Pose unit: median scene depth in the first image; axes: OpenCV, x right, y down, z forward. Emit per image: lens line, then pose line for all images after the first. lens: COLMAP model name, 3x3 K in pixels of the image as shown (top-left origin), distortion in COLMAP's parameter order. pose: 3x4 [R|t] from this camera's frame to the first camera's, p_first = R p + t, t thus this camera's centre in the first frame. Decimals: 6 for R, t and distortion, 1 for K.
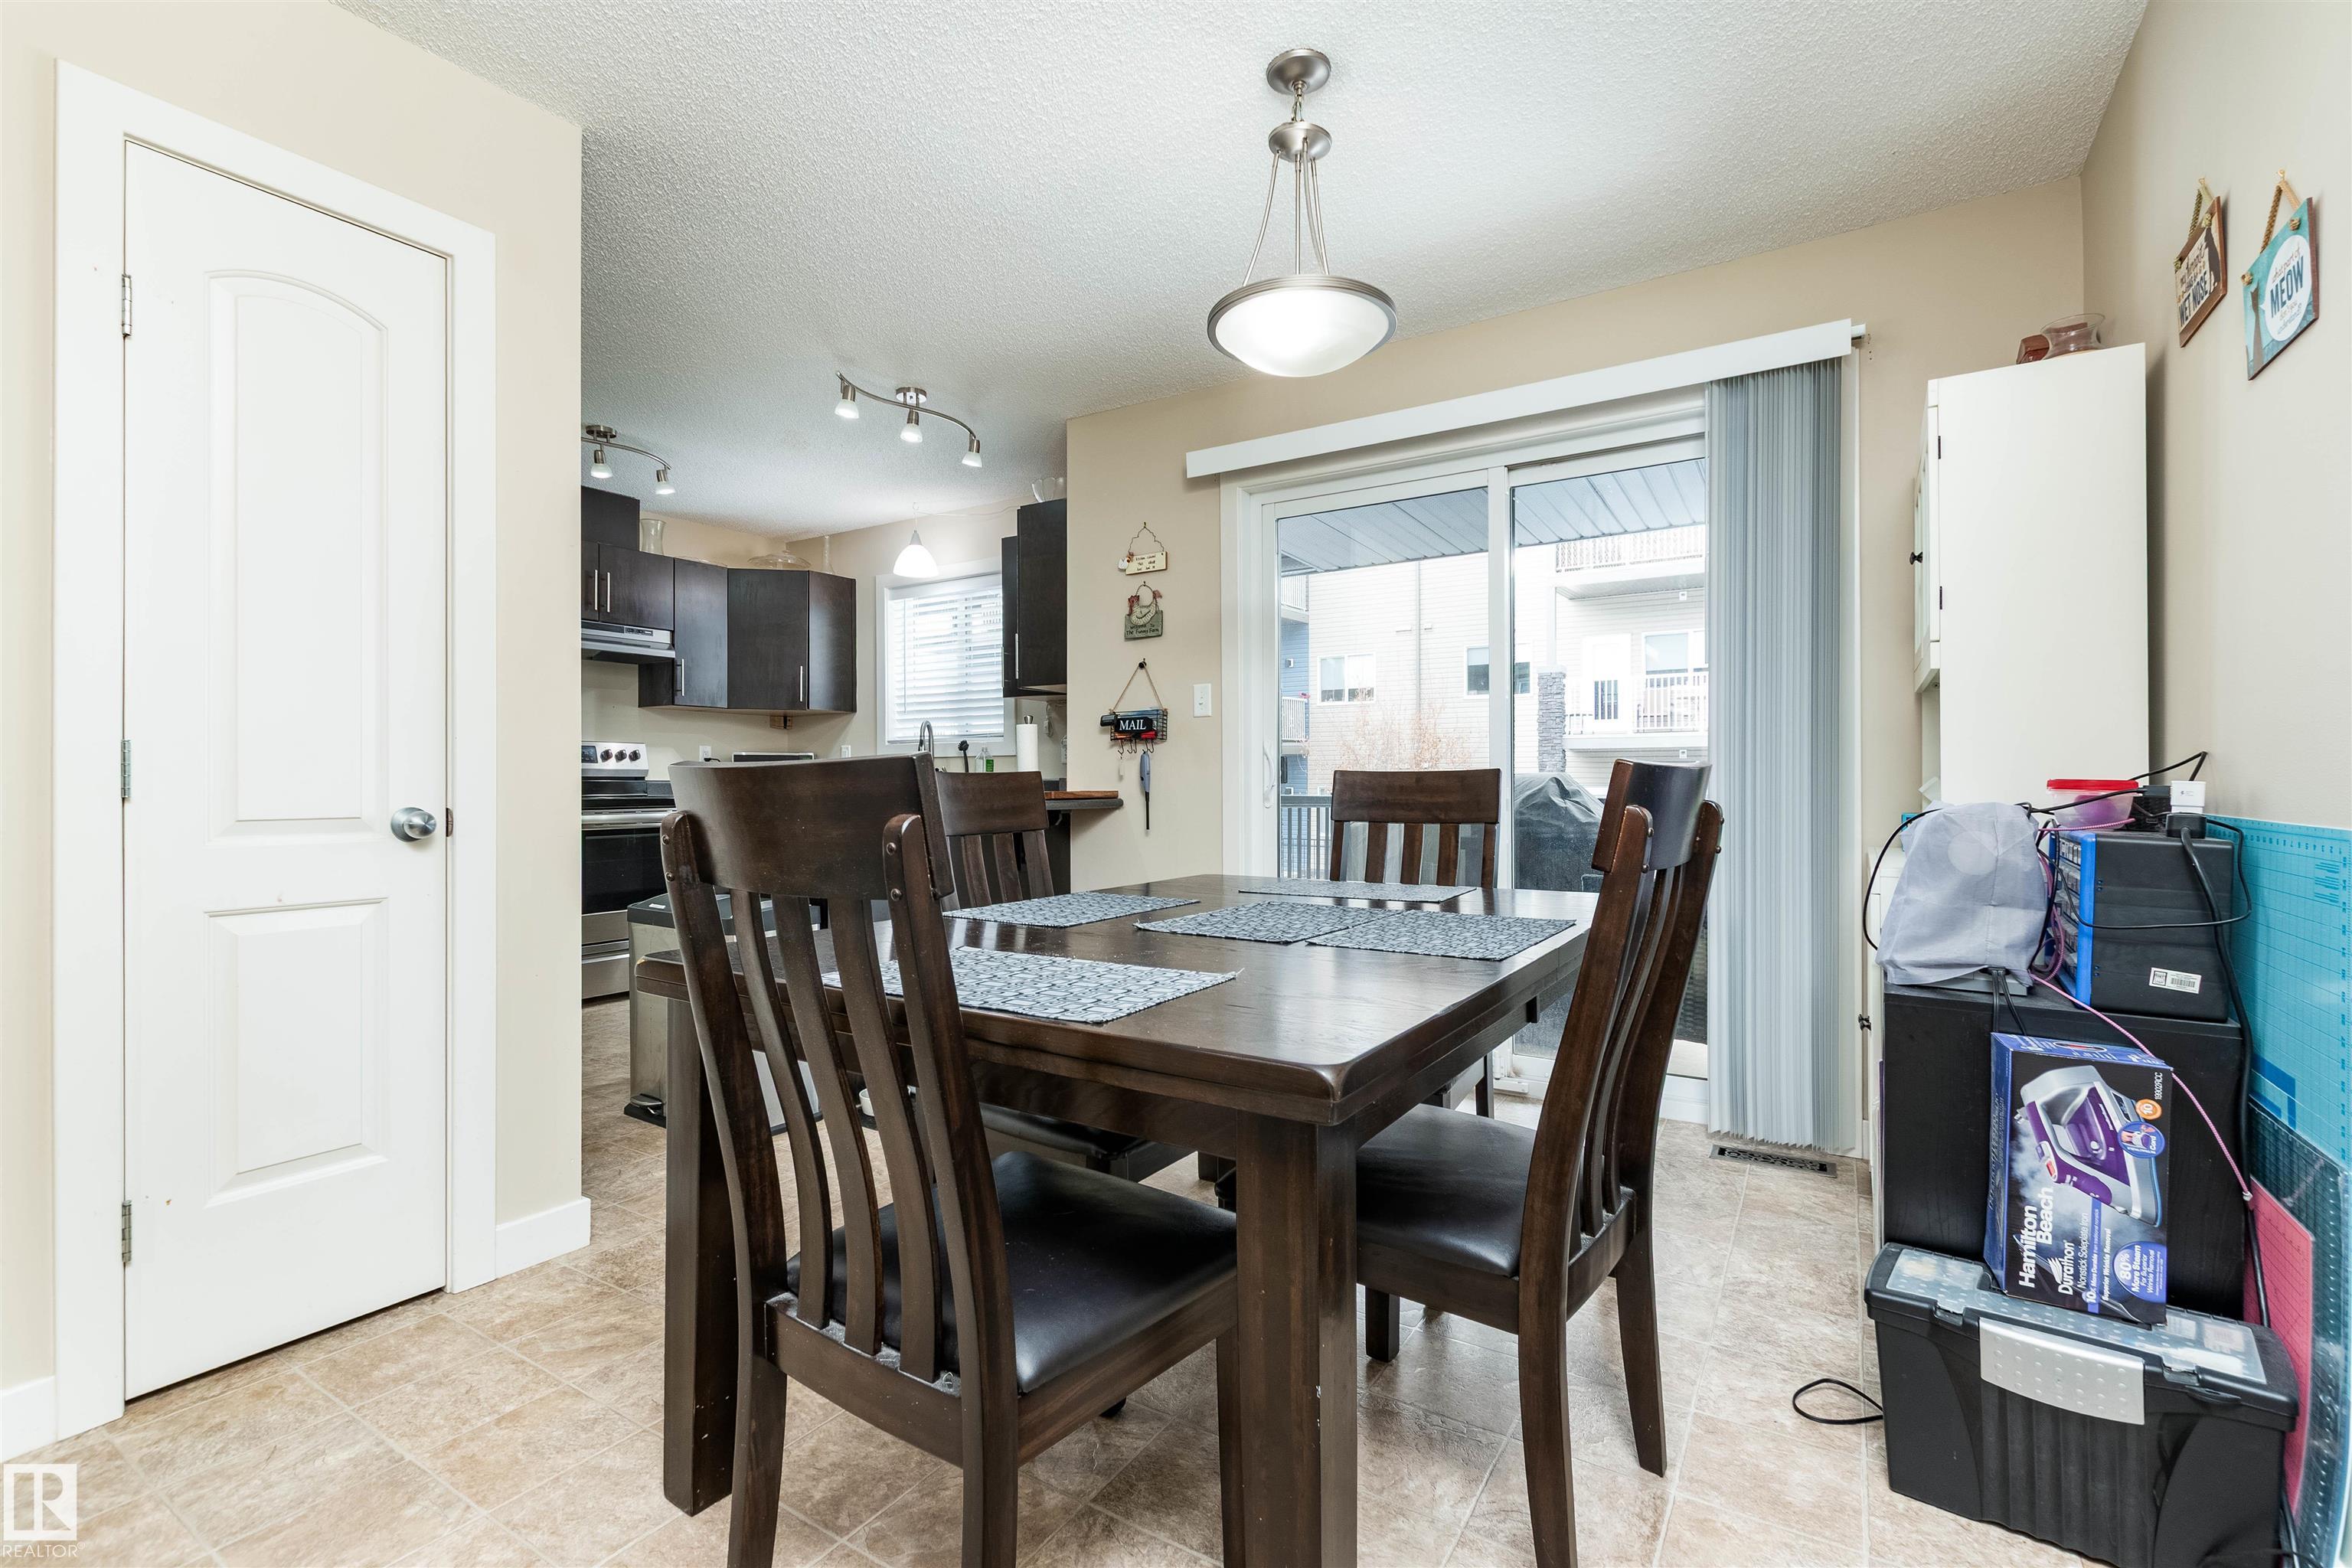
lens RADIAL K [[1049.7, 0, 1173.5], [0, 1049.7, 771.2], [0, 0, 1]] dist [0.014695, 0.000066]
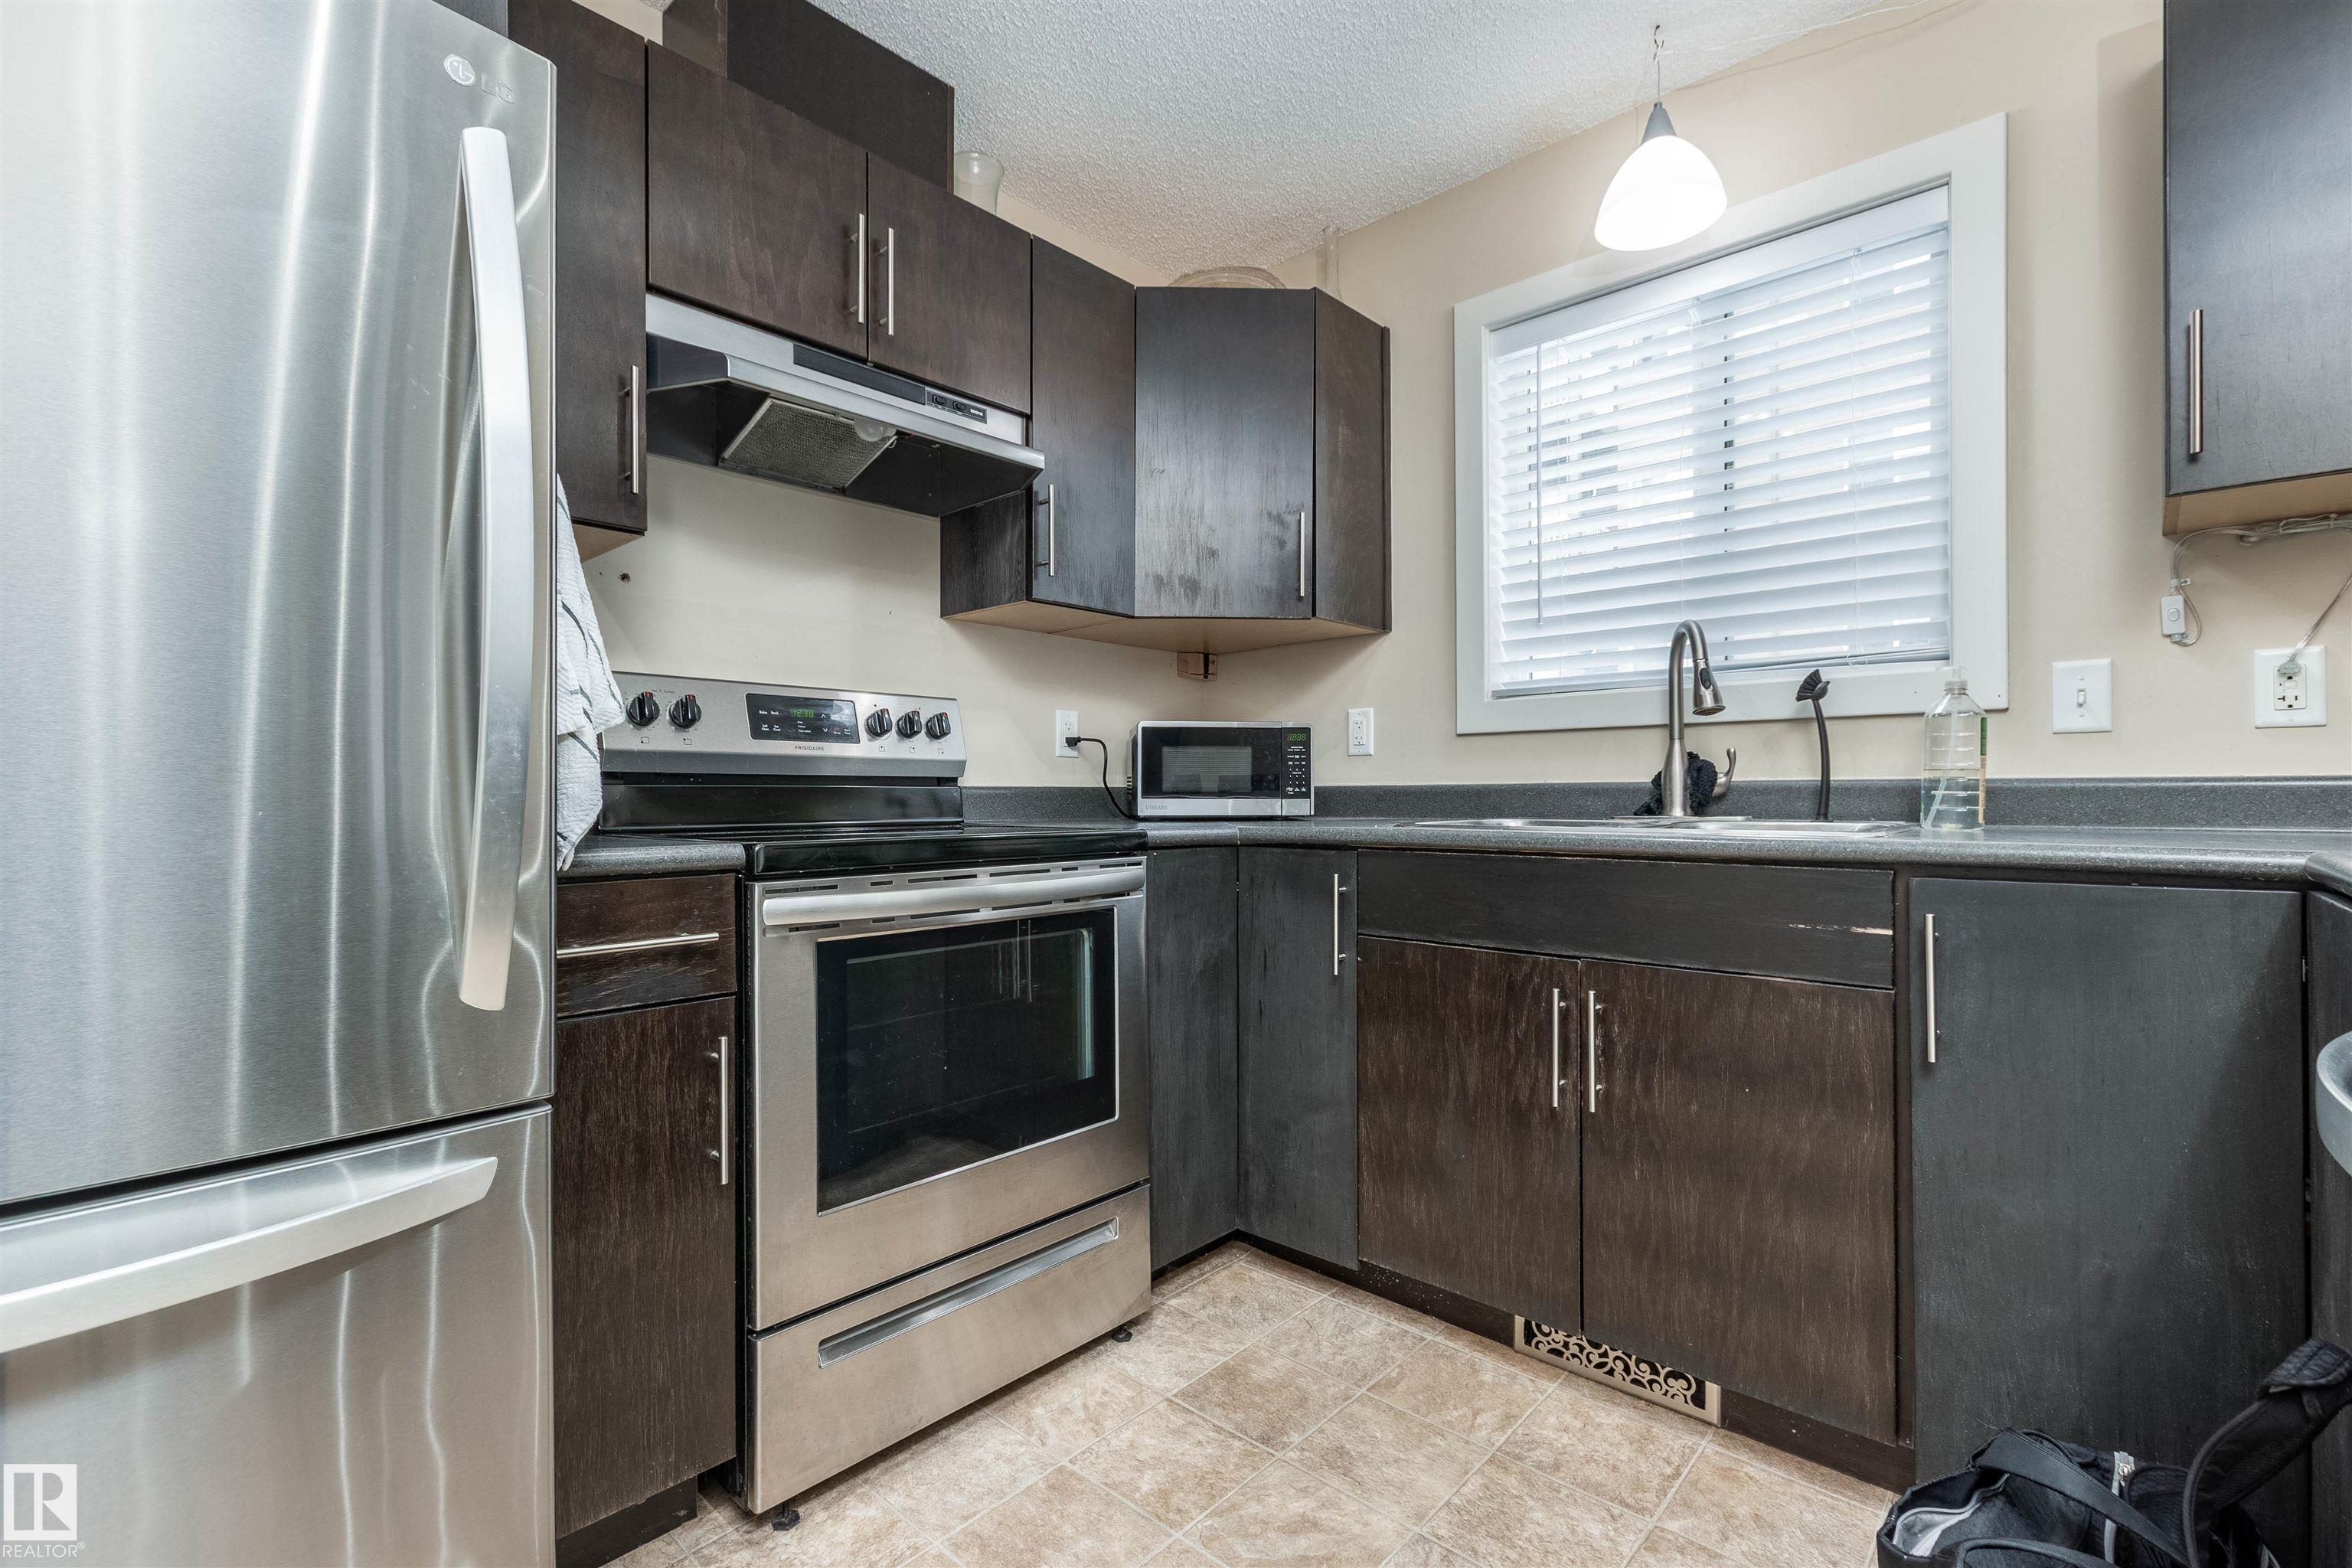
lens RADIAL K [[1042.5, 0, 1159.4], [0, 1042.5, 793.8], [0, 0, 1]] dist [0.003160, -0.001222]
pose [[0.984644, -0.000352, -0.174573, -0.380361], [0.002055, 0.999952, 0.009578, 0.008634], [0.174562, -0.009789, 0.984598, 0.655624]]
